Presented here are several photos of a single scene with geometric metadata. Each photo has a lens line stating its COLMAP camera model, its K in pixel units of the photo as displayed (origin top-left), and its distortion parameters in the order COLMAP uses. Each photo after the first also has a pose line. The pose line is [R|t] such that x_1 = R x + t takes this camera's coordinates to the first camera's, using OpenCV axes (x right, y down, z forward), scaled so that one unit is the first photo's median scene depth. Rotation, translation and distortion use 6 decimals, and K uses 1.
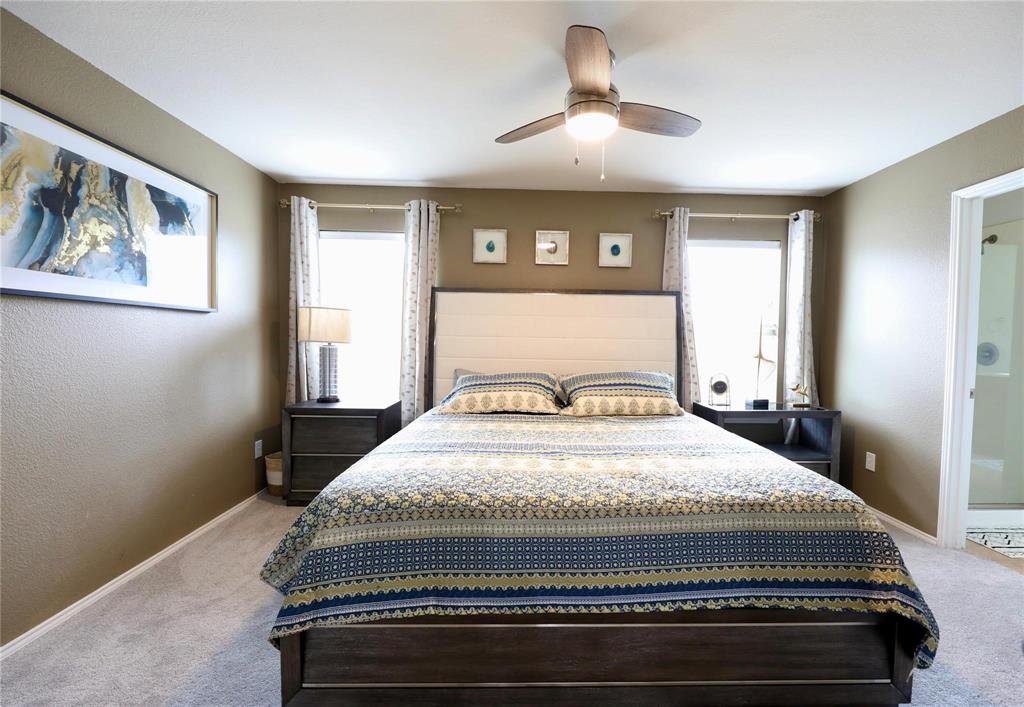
lens RADIAL K [[449.6, 0, 527.9], [0, 449.6, 354.6], [0, 0, 1]] dist [0.013841, -0.009076]
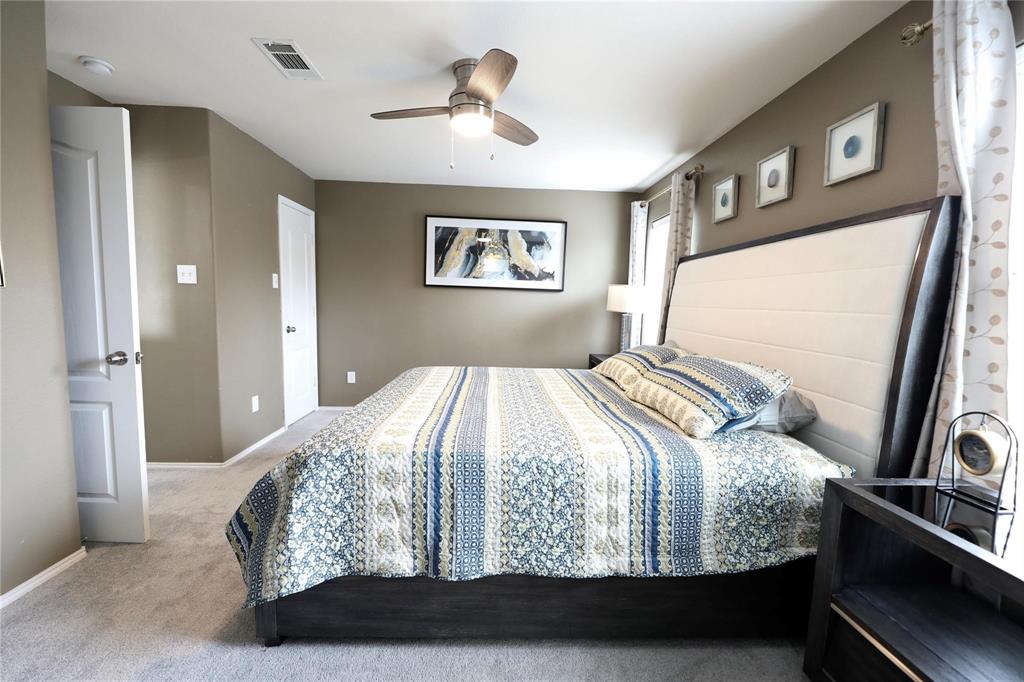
lens RADIAL K [[418.3, 0, 512.0], [0, 418.3, 341.0], [0, 0, 1]] dist [0.001799, -0.004882]
pose [[0.025440, 0.079966, -0.996473, 0.874420], [-0.068071, 0.994621, 0.078080, -0.016087], [0.997356, 0.065844, 0.030747, 0.743337]]
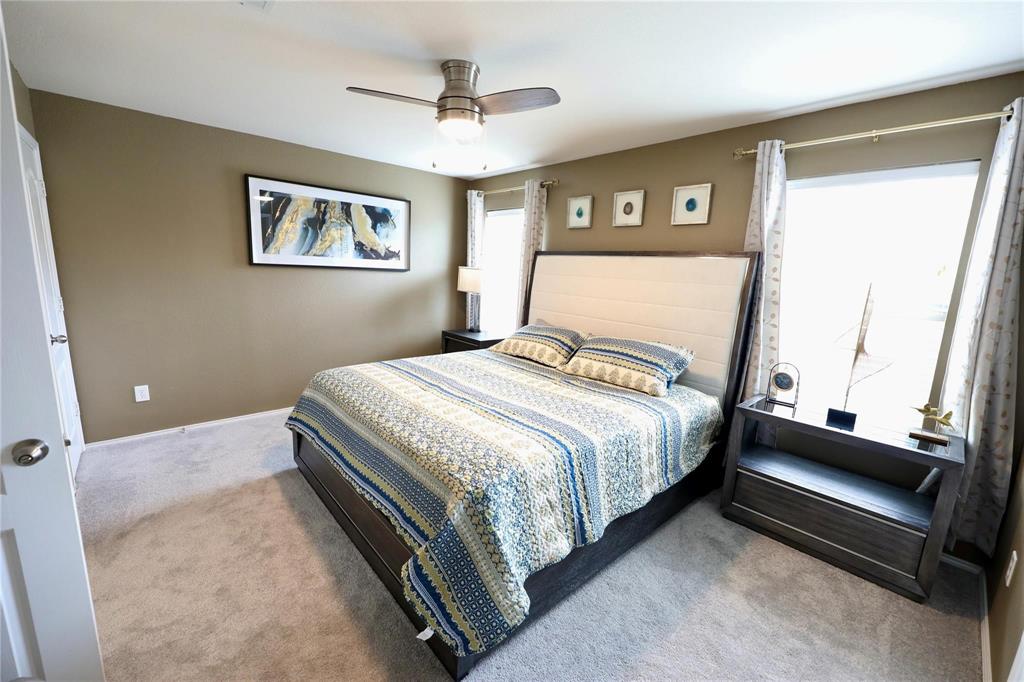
lens RADIAL K [[407.8, 0, 512.0], [0, 407.8, 341.0], [0, 0, 1]] dist [-0.000950, -0.000169]
pose [[0.655115, 0.149498, -0.740591, 0.746498], [-0.065096, 0.987752, 0.141808, -0.073159], [0.752720, -0.044691, 0.656822, 0.245610]]
